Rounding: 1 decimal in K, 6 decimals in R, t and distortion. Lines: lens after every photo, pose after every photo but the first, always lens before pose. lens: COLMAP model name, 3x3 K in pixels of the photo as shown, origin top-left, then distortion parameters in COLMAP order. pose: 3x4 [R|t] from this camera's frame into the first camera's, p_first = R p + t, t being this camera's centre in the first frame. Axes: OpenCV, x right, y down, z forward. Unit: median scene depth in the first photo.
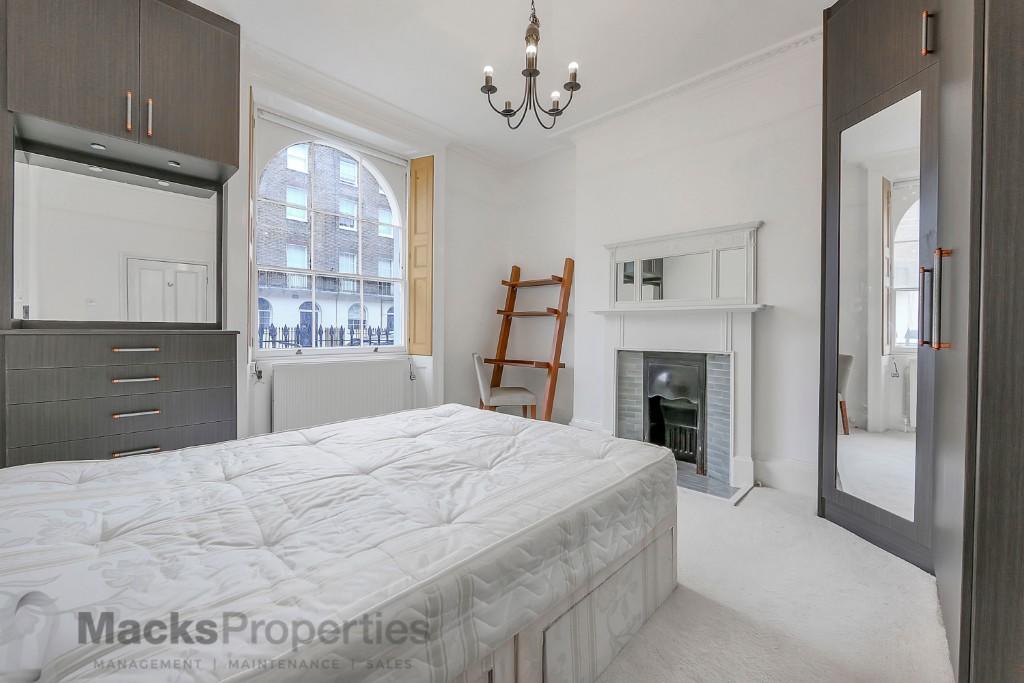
lens RADIAL K [[412.7, 0, 507.9], [0, 412.7, 333.8], [0, 0, 1]] dist [0.000006, 0.000031]
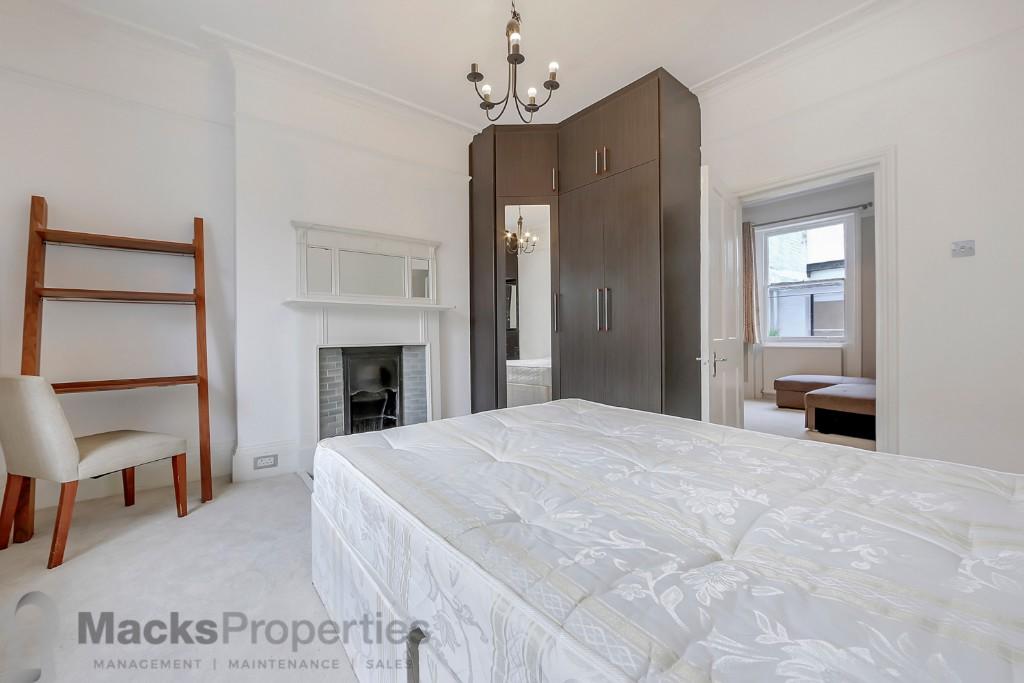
lens RADIAL K [[412.7, 0, 507.9], [0, 412.7, 333.8], [0, 0, 1]] dist [0.000006, 0.000031]
pose [[0.143885, -0.013145, 0.989507, -0.552537], [0.014106, 0.999837, 0.011231, 0.005719], [-0.989494, 0.012342, 0.144047, 0.498166]]
